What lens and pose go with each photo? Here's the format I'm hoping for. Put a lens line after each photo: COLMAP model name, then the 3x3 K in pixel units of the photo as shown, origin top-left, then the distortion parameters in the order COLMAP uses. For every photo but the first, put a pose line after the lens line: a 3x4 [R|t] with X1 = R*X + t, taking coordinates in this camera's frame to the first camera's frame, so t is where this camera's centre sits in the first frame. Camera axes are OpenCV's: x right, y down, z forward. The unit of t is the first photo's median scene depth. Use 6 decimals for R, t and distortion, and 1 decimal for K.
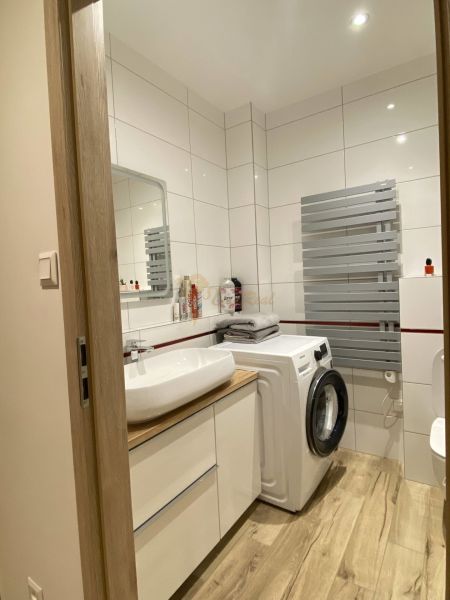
lens RADIAL K [[330.0, 0, 225.0], [0, 330.0, 300.0], [0, 0, 1]] dist [0.004159, -0.016438]
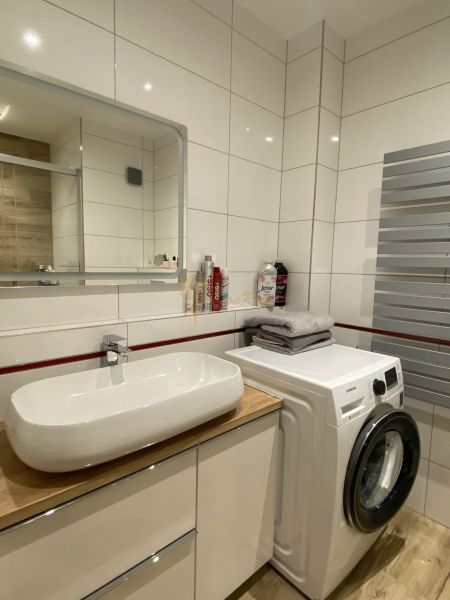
lens RADIAL K [[322.9, 0, 225.0], [0, 322.9, 300.0], [0, 0, 1]] dist [0.004742, -0.016153]
pose [[0.967138, 0.098628, -0.234343, 0.107416], [-0.083283, 0.993736, 0.074522, -0.029791], [0.240225, -0.052556, 0.969293, 0.277239]]
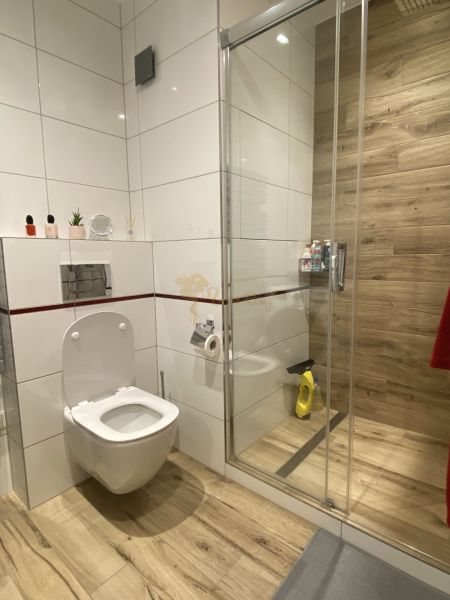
lens RADIAL K [[322.9, 0, 225.0], [0, 322.9, 300.0], [0, 0, 1]] dist [0.004742, -0.016153]
pose [[0.098794, -0.085705, 0.991410, -0.090553], [0.057147, 0.995129, 0.080332, 0.035241], [-0.993466, 0.048720, 0.103211, 0.453463]]
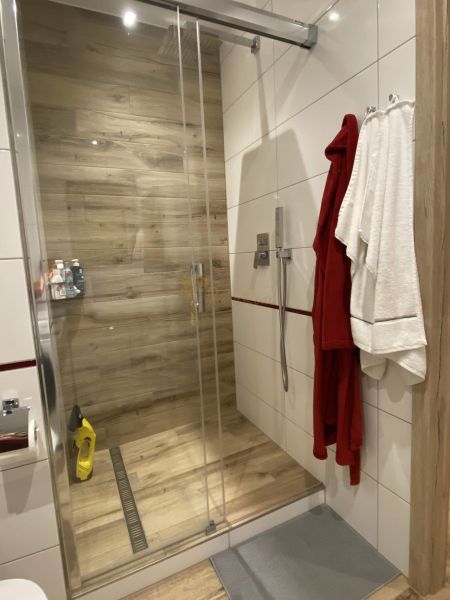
lens RADIAL K [[322.9, 0, 225.0], [0, 322.9, 300.0], [0, 0, 1]] dist [0.004742, -0.016153]
pose [[-0.863449, 0.031182, 0.503472, 0.184873], [0.117400, 0.983102, 0.140453, -0.020527], [-0.490585, 0.180381, -0.852519, 0.787158]]
